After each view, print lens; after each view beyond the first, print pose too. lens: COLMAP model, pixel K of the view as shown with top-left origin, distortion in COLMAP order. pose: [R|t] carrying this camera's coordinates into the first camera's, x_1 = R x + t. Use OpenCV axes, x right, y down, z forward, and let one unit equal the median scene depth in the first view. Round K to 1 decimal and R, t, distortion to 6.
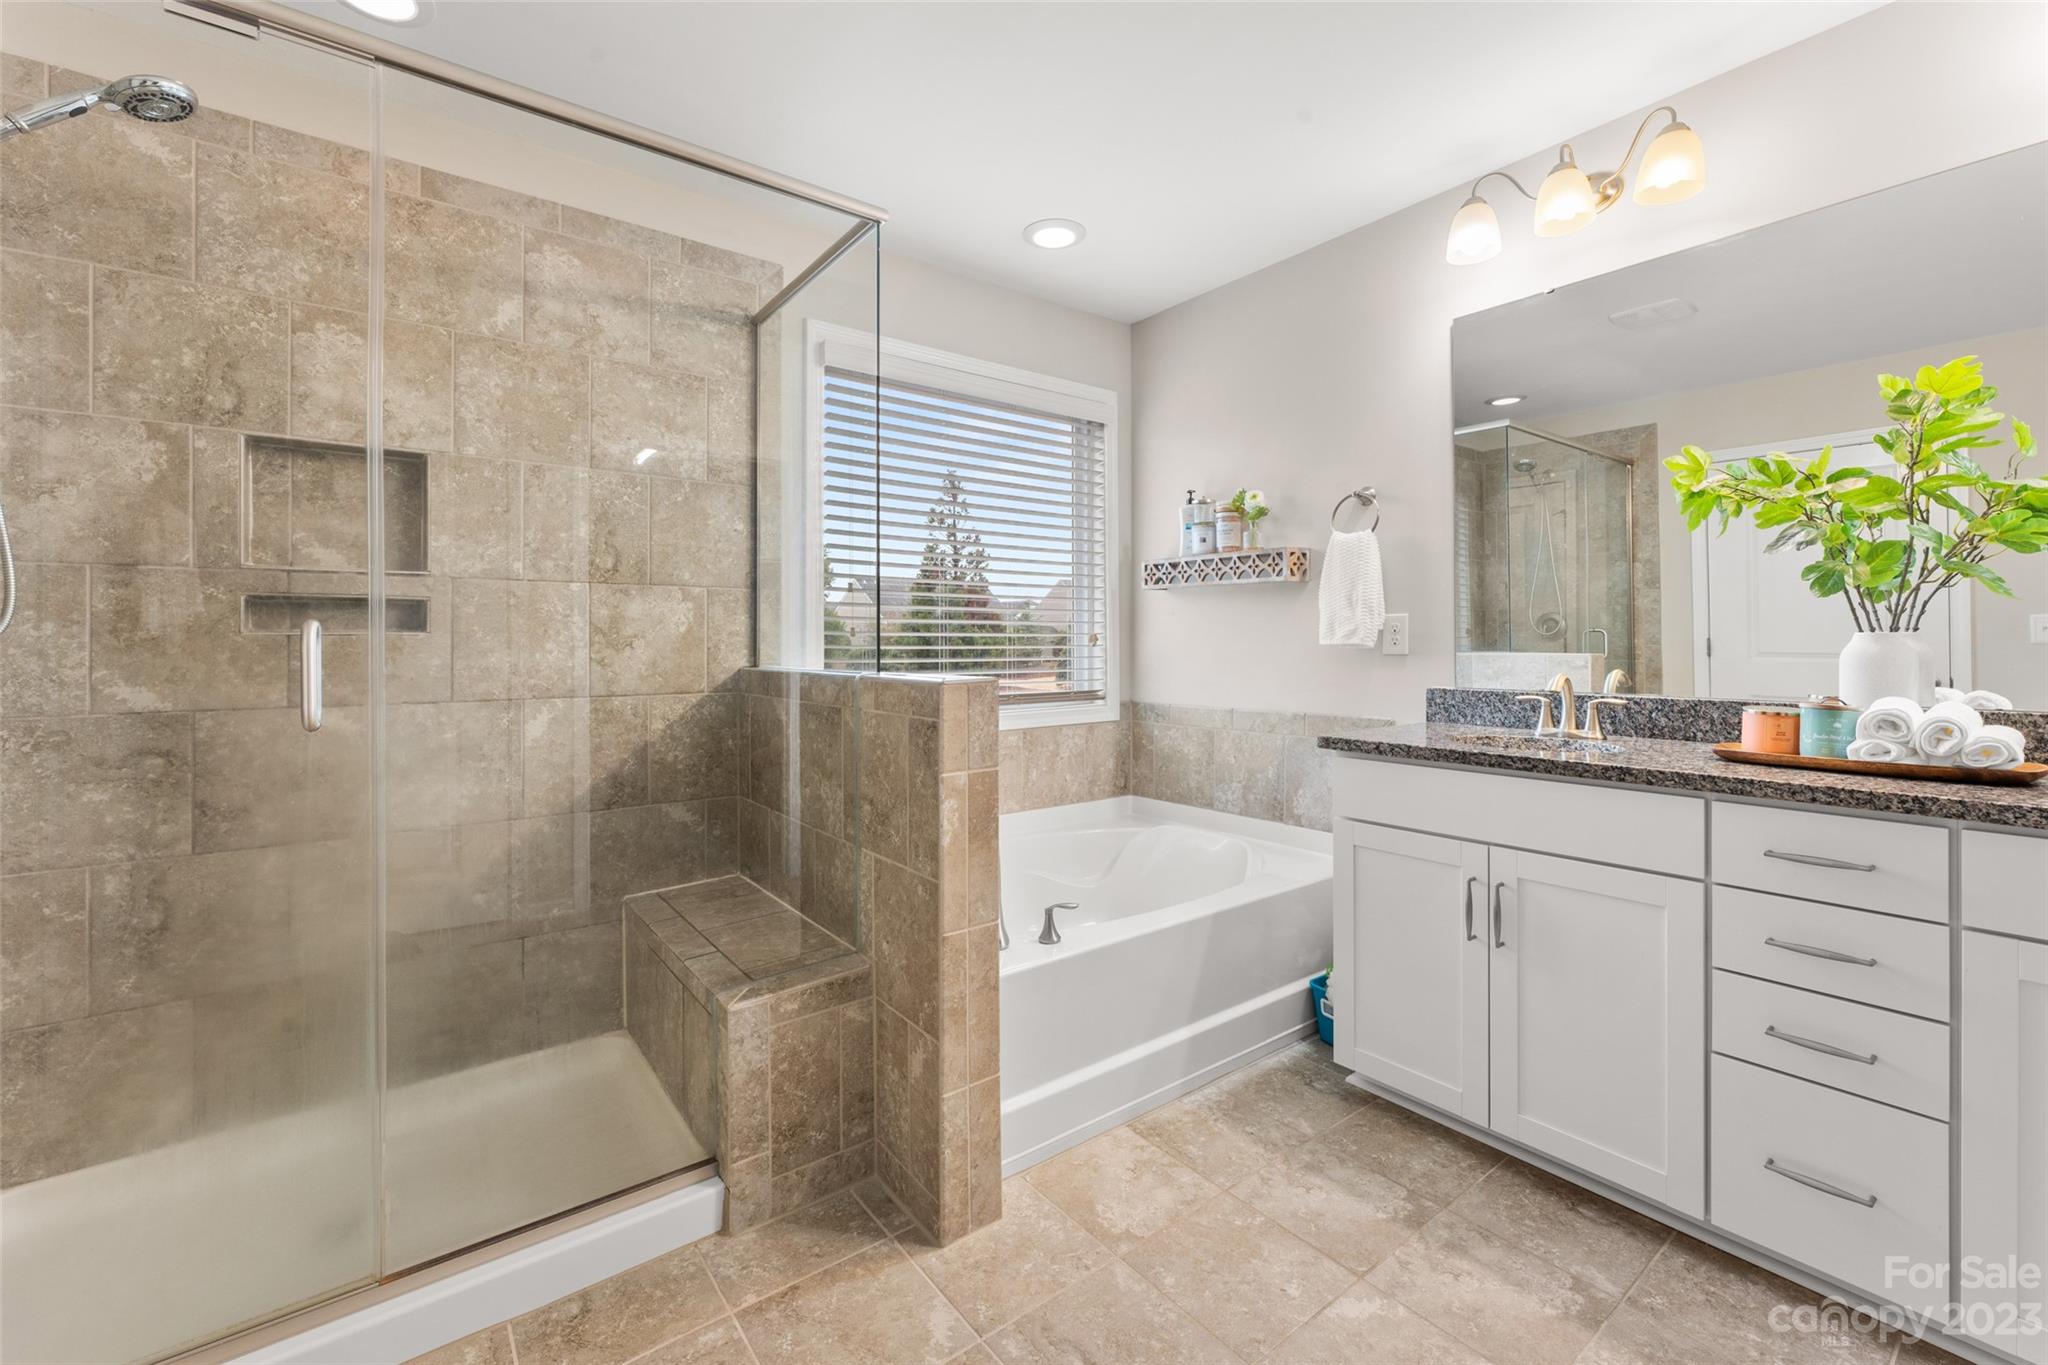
lens RADIAL K [[845.8, 0, 1021.2], [0, 845.8, 642.6], [0, 0, 1]] dist [-0.004694, 0.001487]
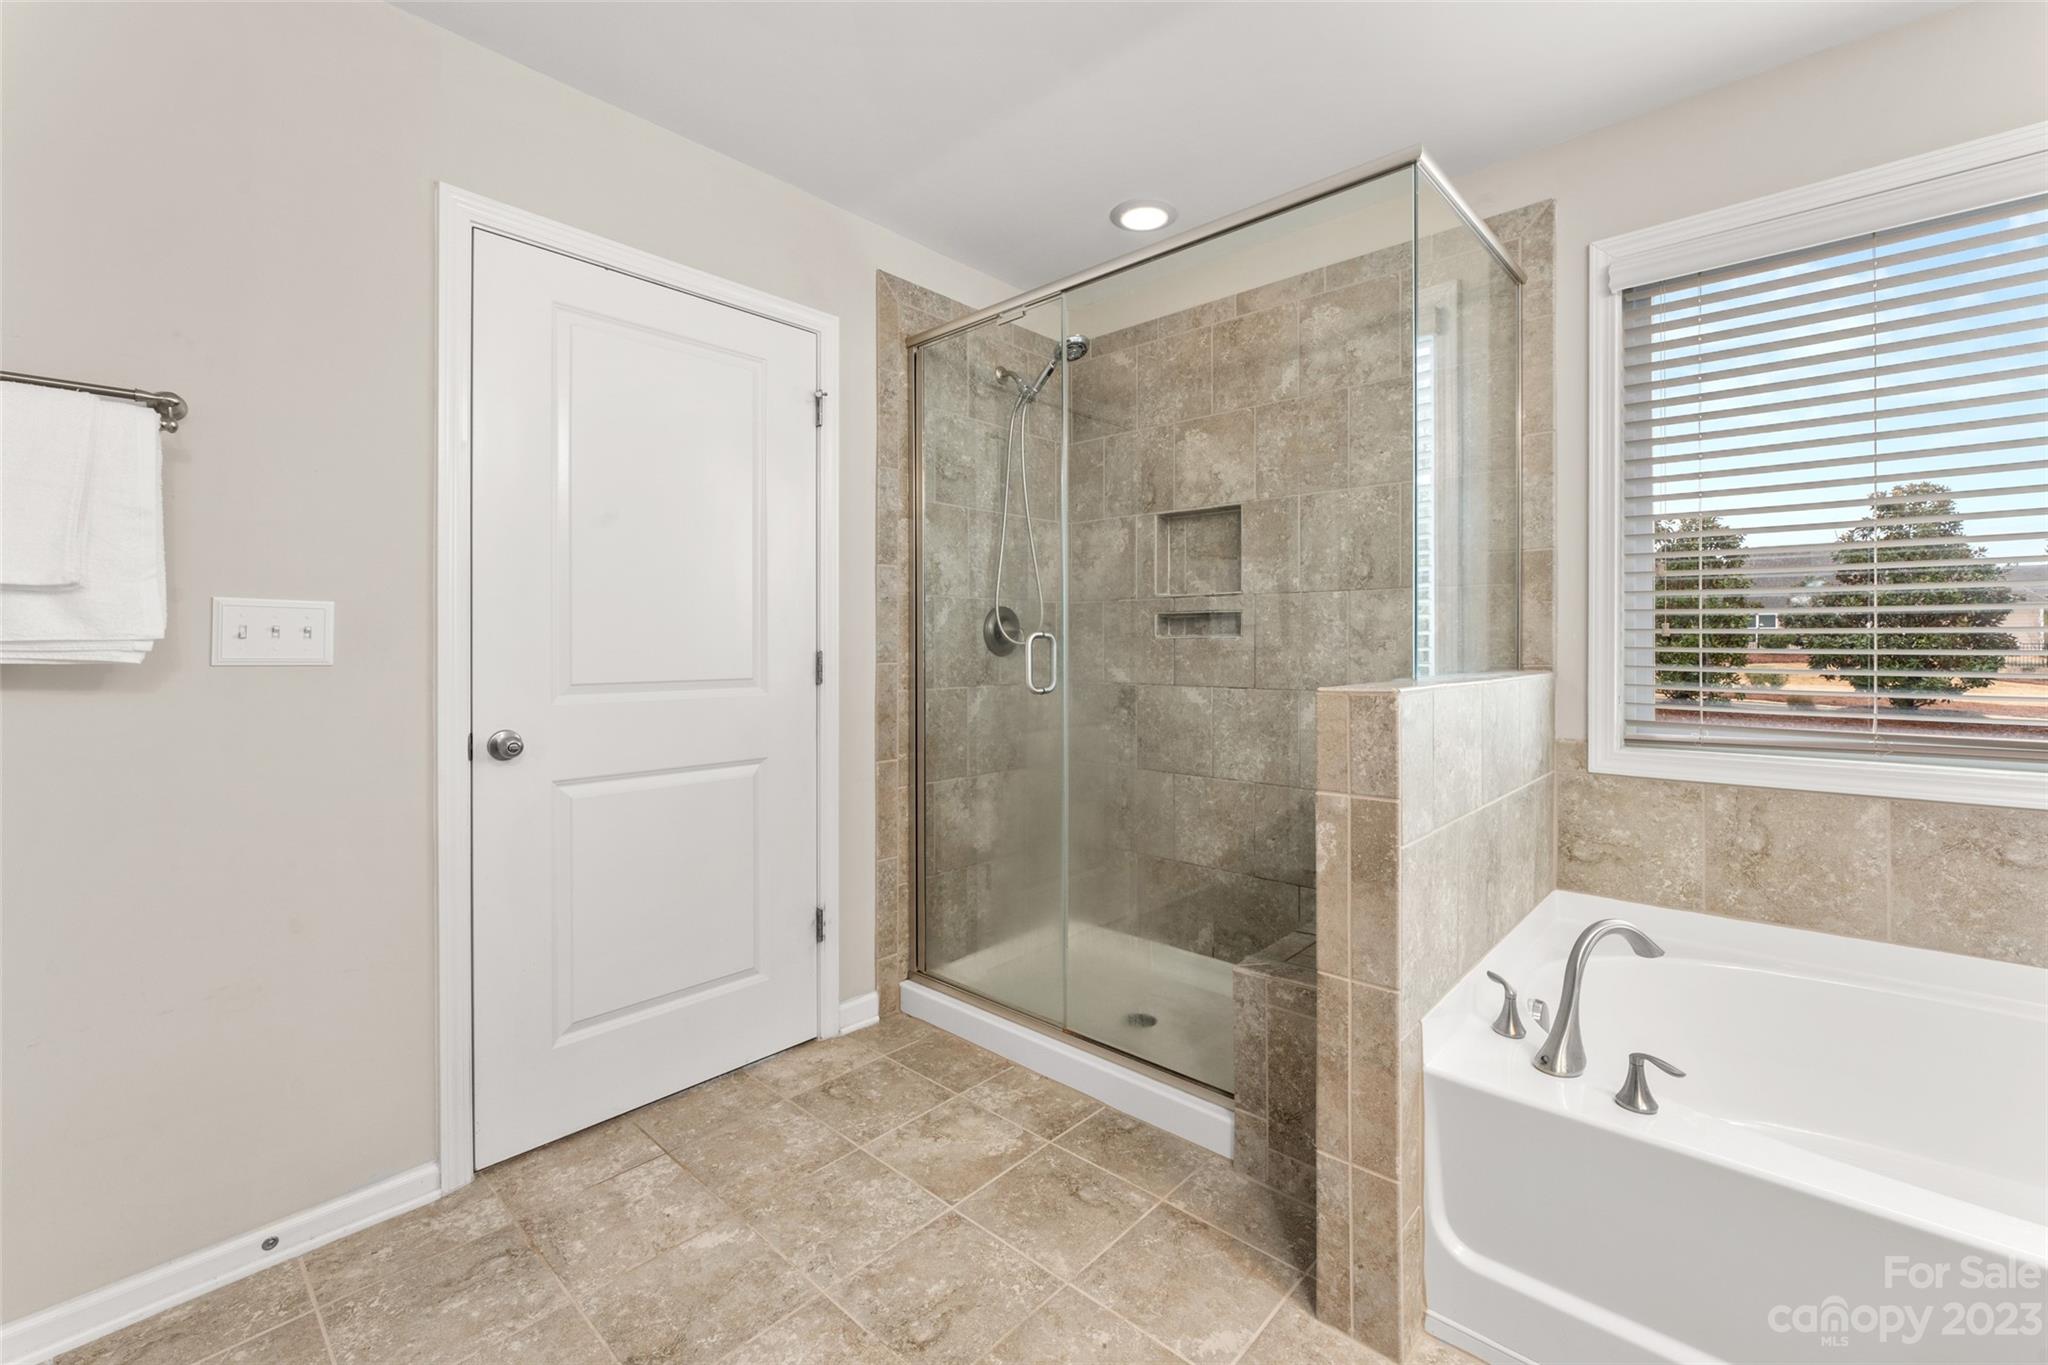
lens RADIAL K [[845.8, 0, 1035.0], [0, 845.8, 643.8], [0, 0, 1]] dist [-0.004694, 0.001487]
pose [[0.190526, 0.002032, -0.981680, 0.579832], [0.000898, 0.999997, 0.002244, -0.002924], [0.981682, -0.001310, 0.190523, 0.425782]]
